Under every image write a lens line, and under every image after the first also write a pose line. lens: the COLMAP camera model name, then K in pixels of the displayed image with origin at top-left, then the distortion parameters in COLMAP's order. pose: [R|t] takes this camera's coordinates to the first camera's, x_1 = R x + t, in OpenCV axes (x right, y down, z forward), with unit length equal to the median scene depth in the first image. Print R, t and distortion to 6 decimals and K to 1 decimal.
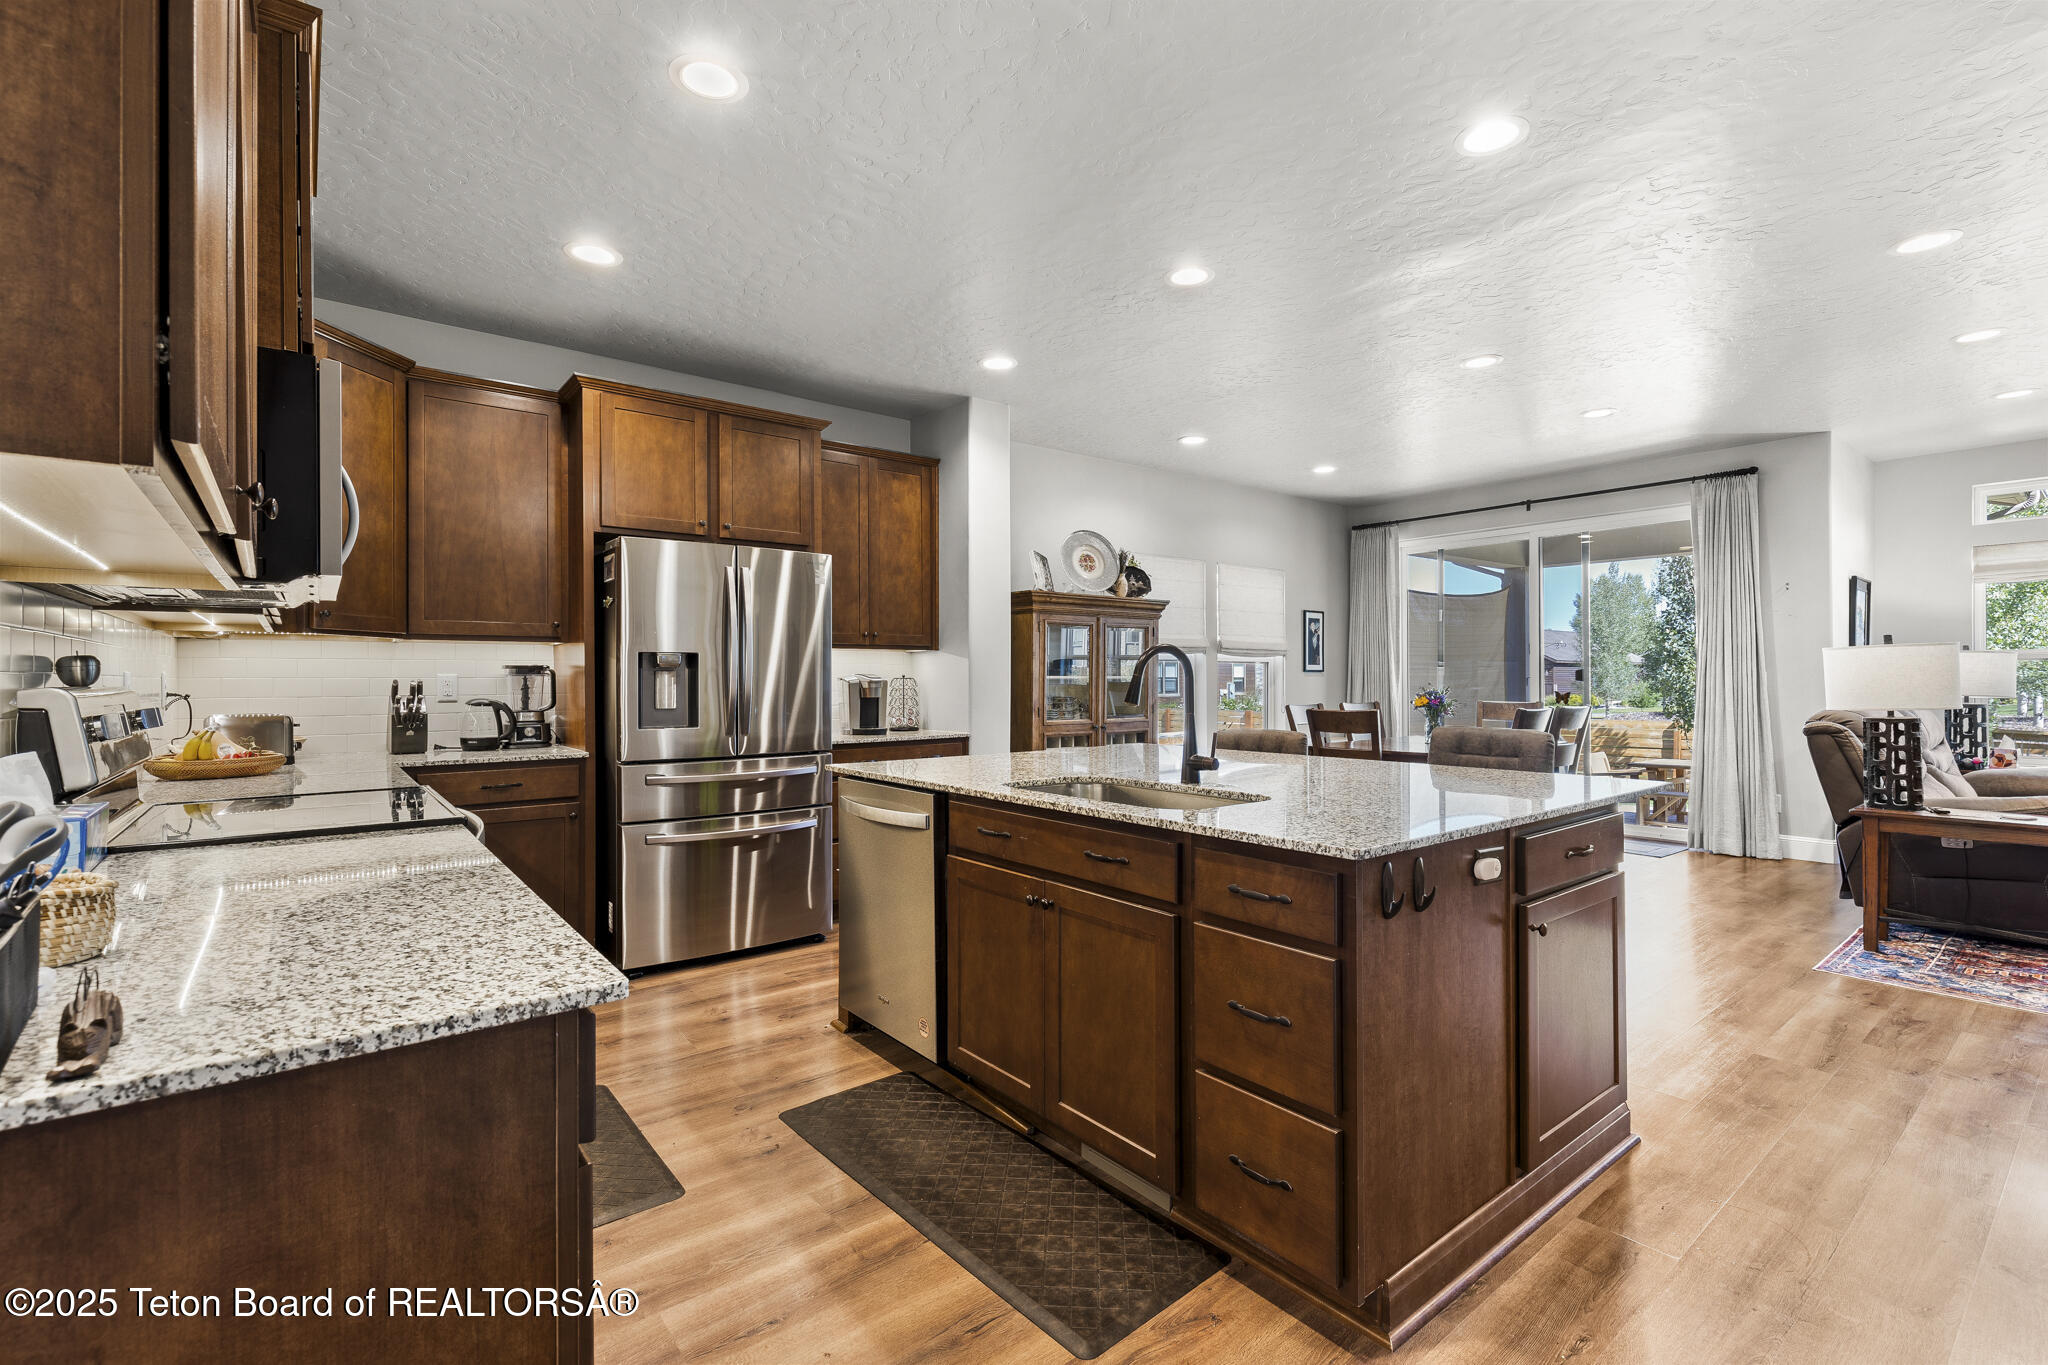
lens RADIAL K [[912.6, 0, 1024.7], [0, 912.6, 680.5], [0, 0, 1]] dist [0.006723, -0.000474]
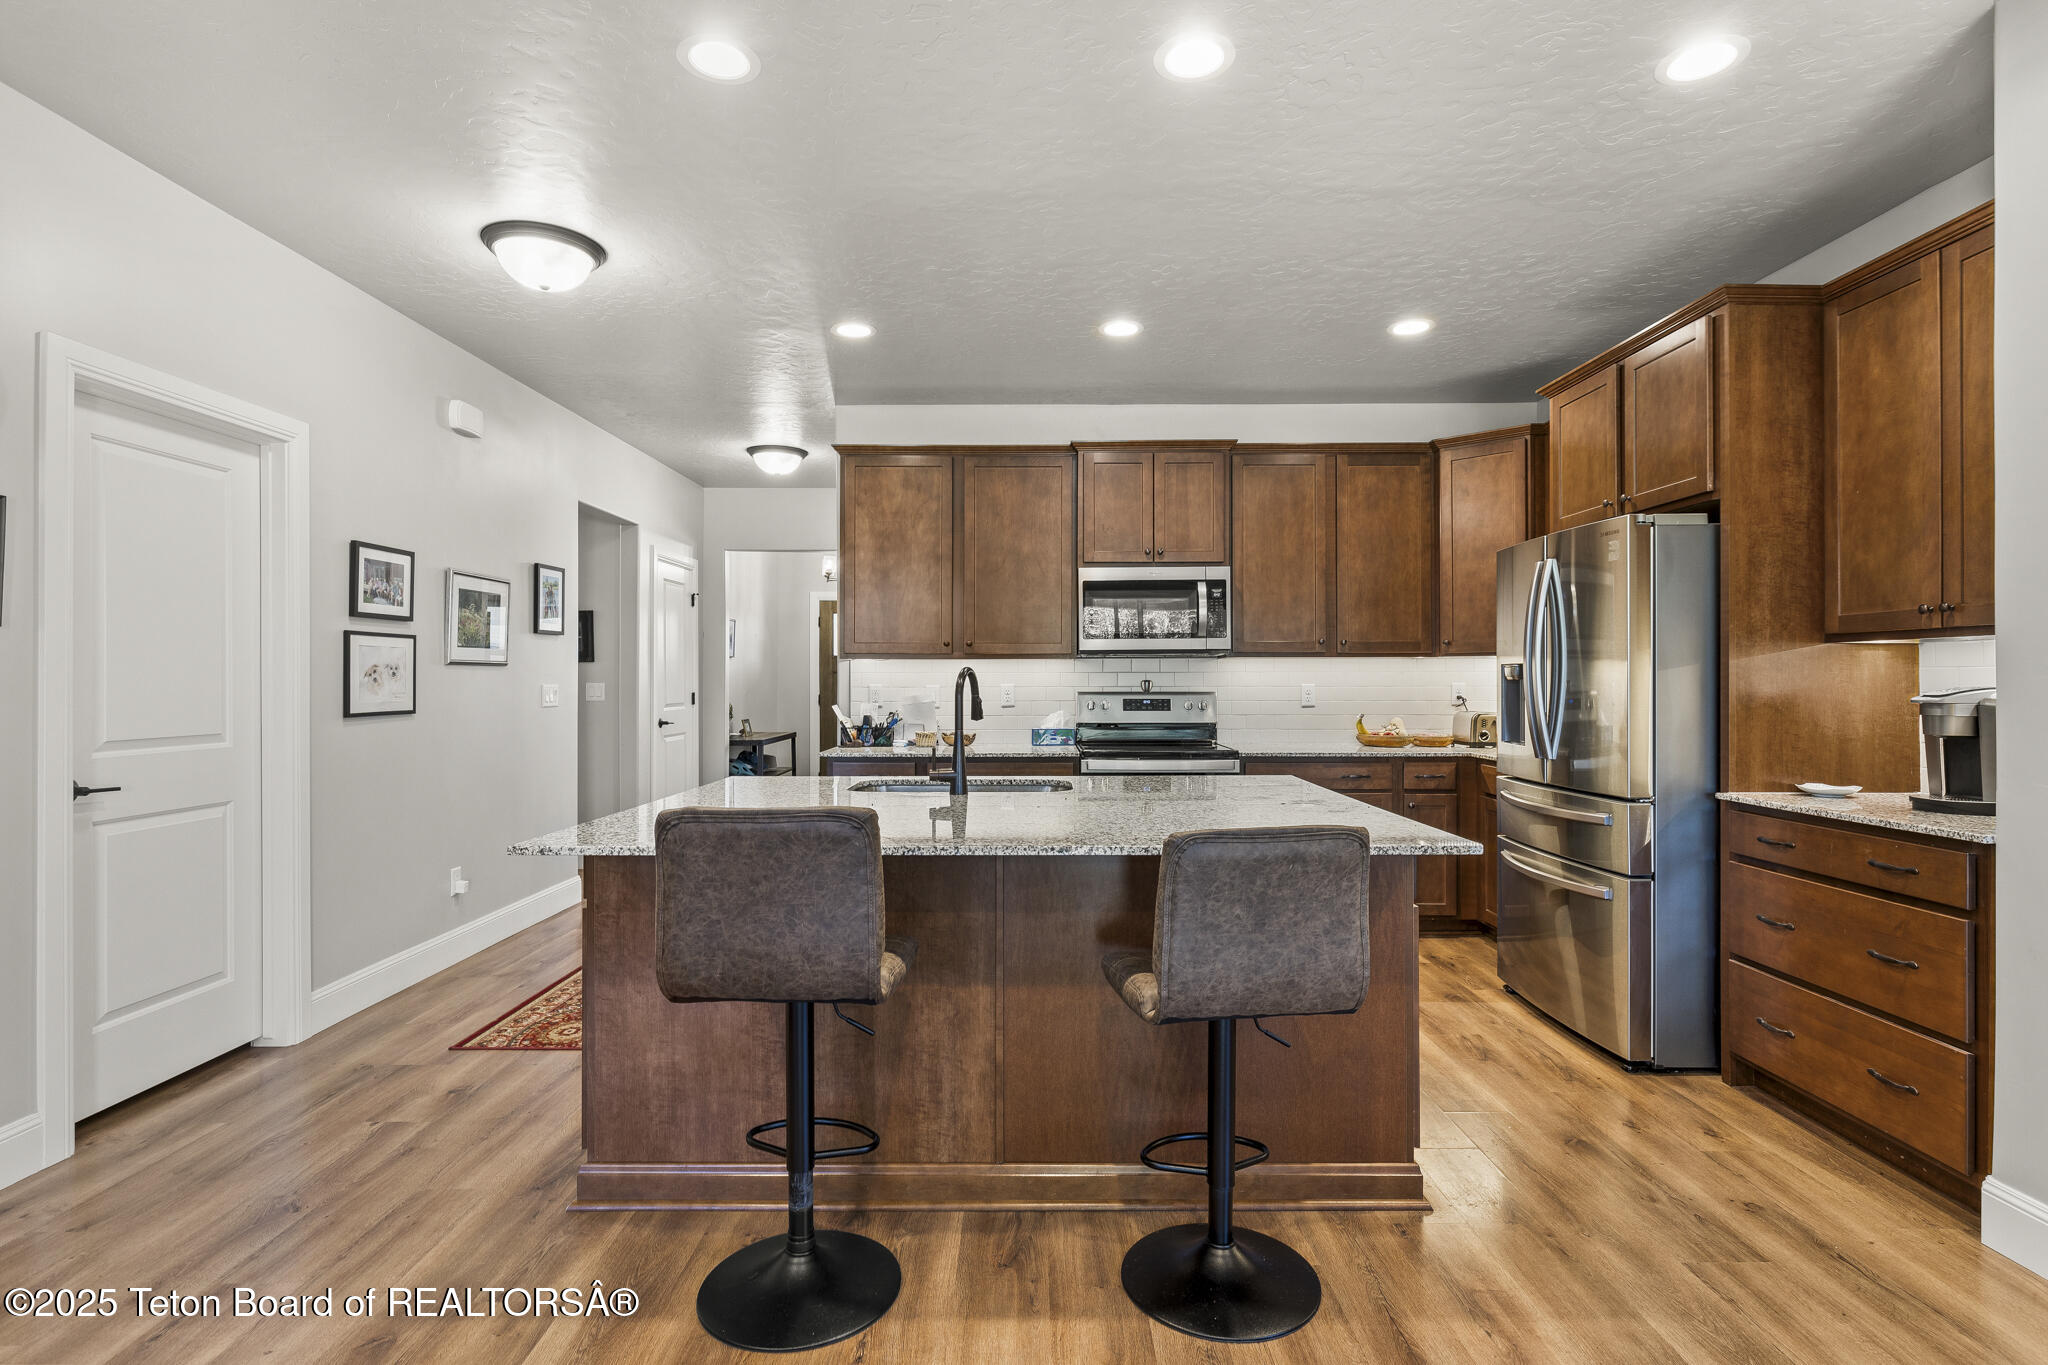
lens RADIAL K [[1003.7, 0, 1030.0], [0, 1003.7, 675.8], [0, 0, 1]] dist [-0.001187, 0.000712]
pose [[-0.621552, 0.002455, -0.783369, 0.452522], [0.003434, 0.999994, 0.000409, -0.012444], [0.783365, -0.002436, -0.621557, 0.766528]]
